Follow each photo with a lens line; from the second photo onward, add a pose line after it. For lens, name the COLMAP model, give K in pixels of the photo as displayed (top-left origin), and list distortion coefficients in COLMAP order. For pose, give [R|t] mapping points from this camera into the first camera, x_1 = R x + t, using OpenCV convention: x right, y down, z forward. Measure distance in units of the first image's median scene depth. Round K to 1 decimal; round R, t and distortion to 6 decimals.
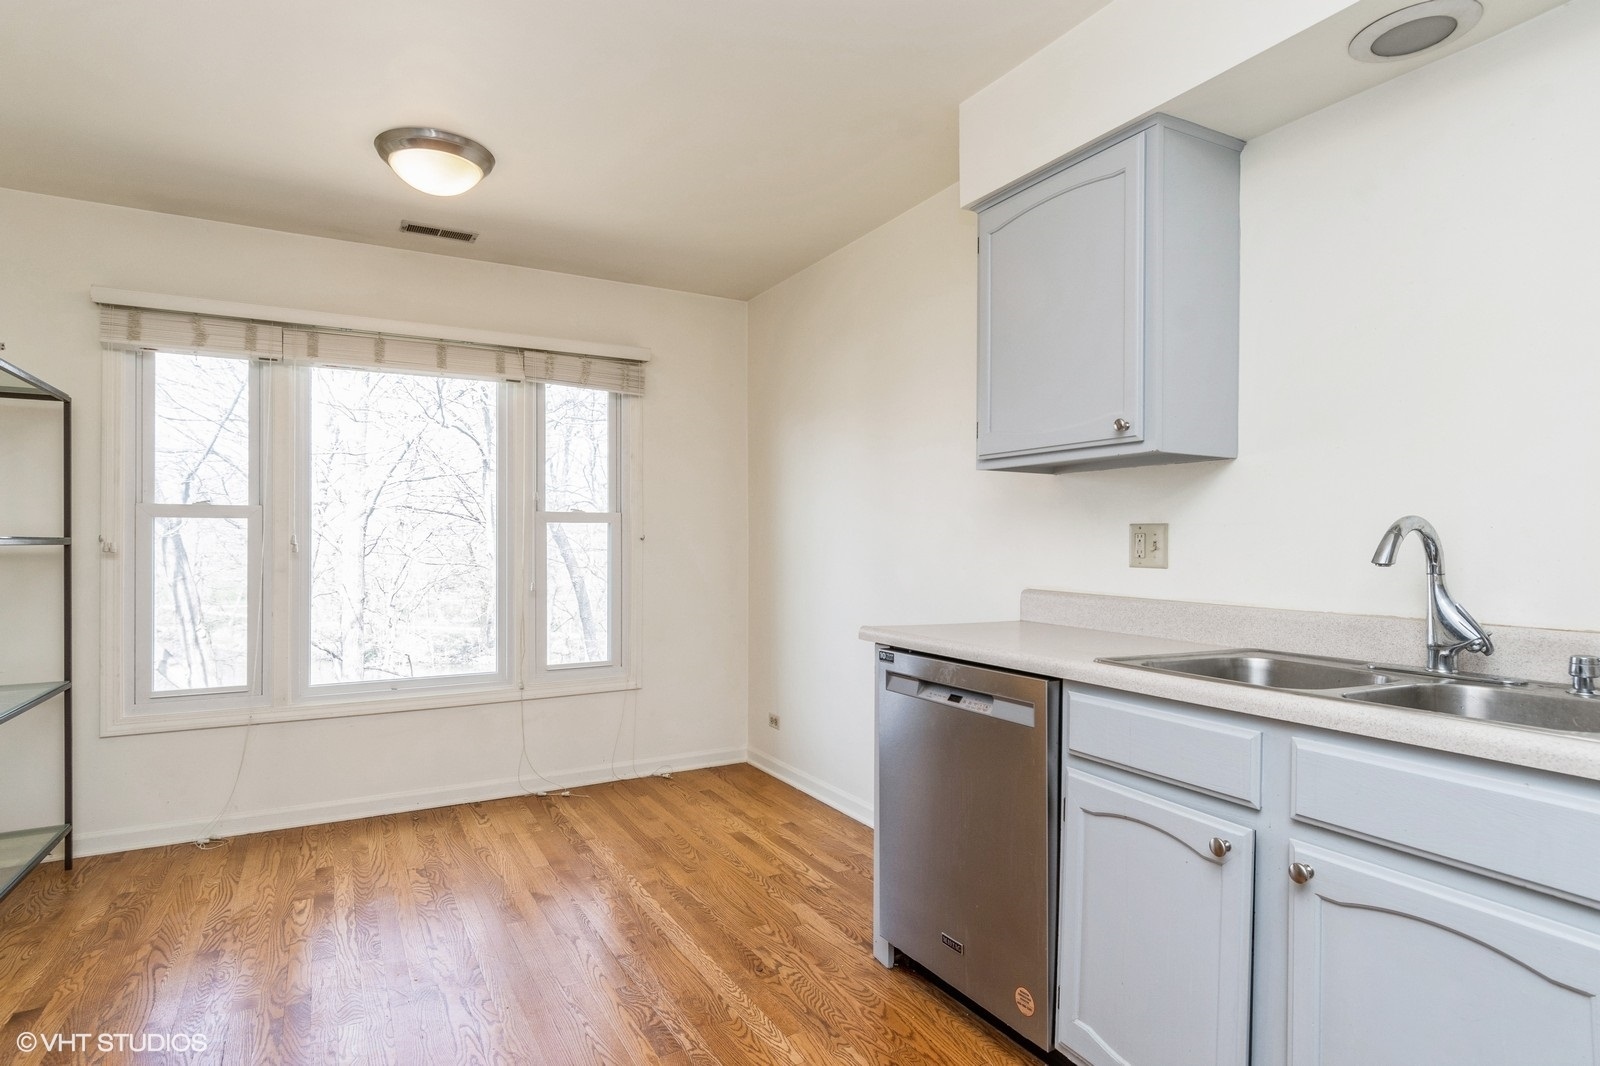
lens RADIAL K [[847.4, 0, 795.9], [0, 847.4, 539.0], [0, 0, 1]] dist [0.000527, 0.003172]
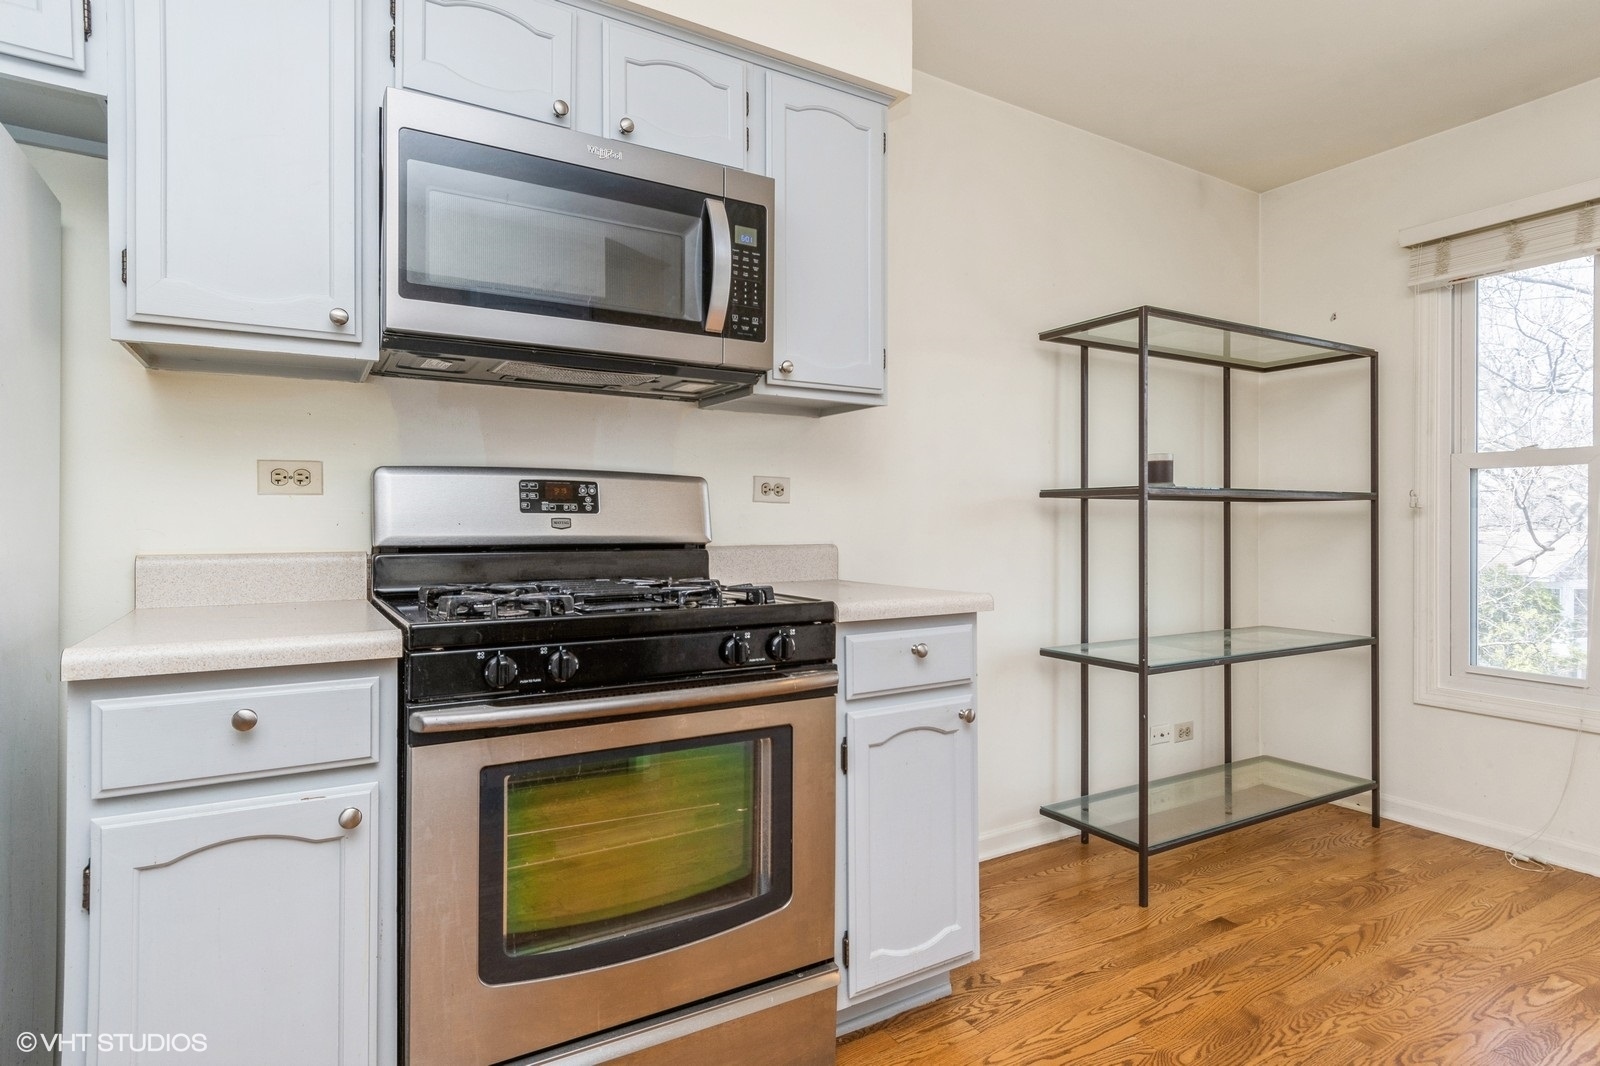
lens RADIAL K [[847.4, 0, 793.1], [0, 847.4, 520.0], [0, 0, 1]] dist [0.000527, 0.003172]
pose [[0.030083, 0.001240, -0.999547, 0.114931], [0.002714, 0.999995, 0.001323, 0.027062], [0.999544, -0.002752, 0.030080, 0.289526]]
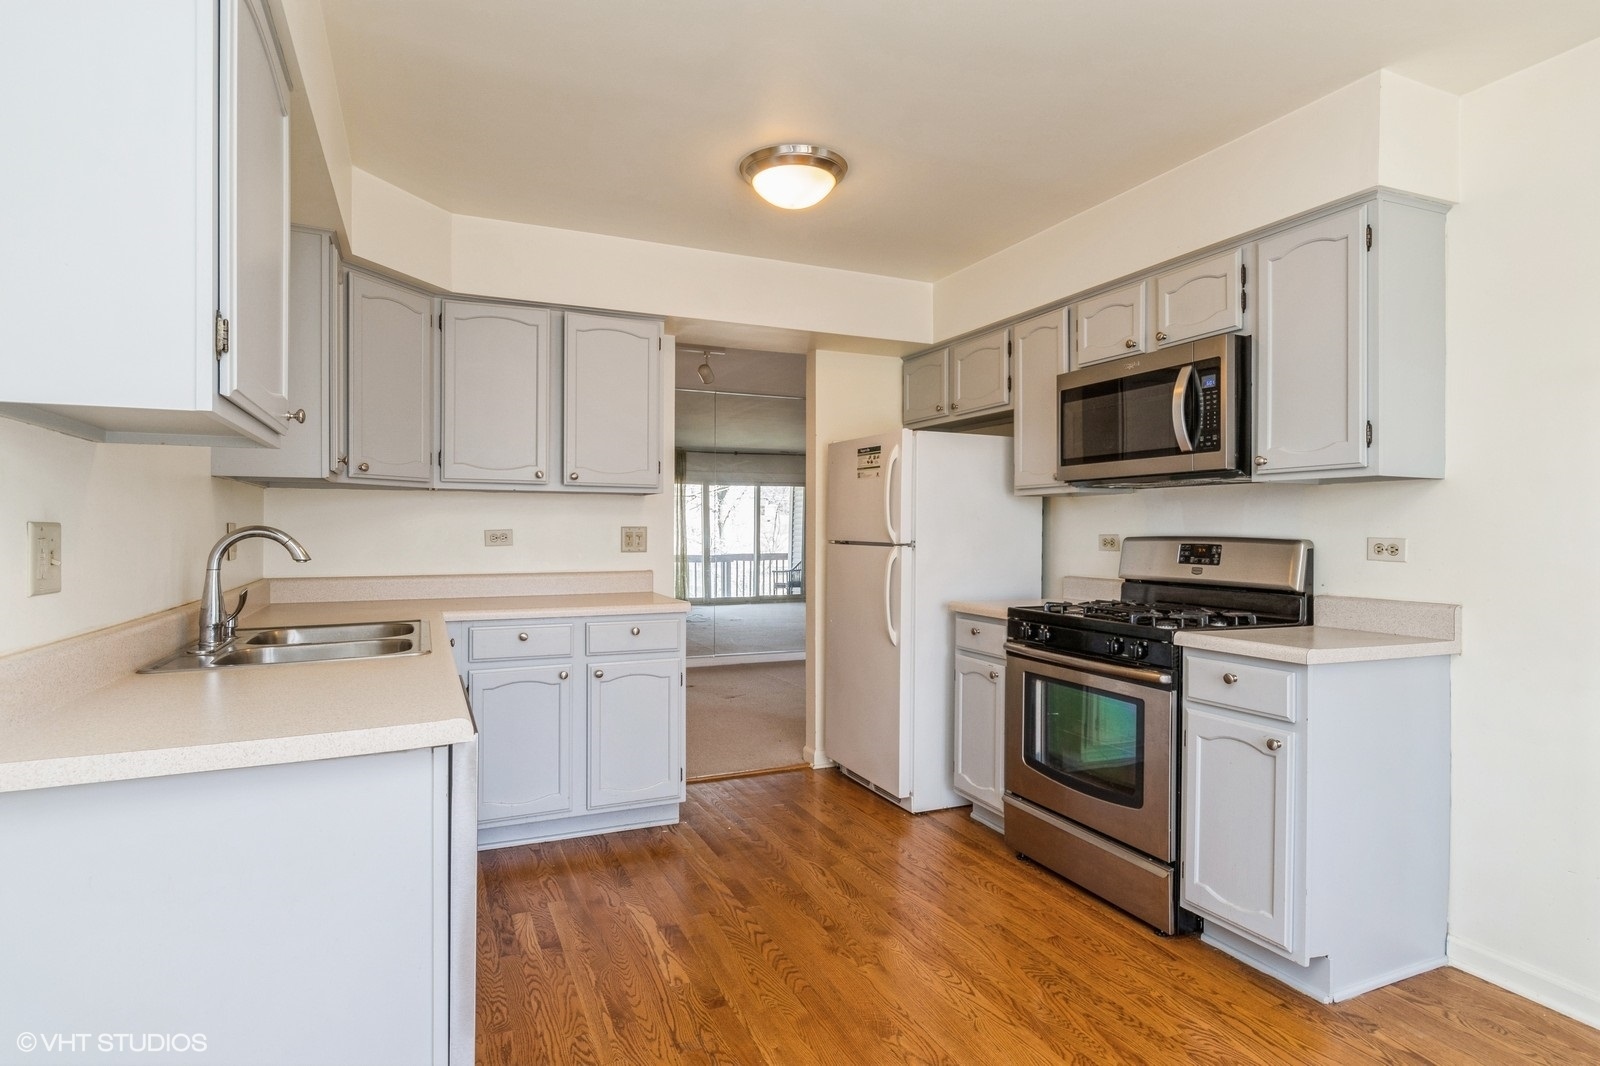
lens RADIAL K [[847.4, 0, 798.4], [0, 847.4, 532.7], [0, 0, 1]] dist [0.000527, 0.003172]
pose [[-0.996242, -0.005645, 0.086429, -0.070776], [-0.005869, 0.999980, -0.002340, -0.000902], [-0.086414, -0.002838, -0.996255, 0.955758]]
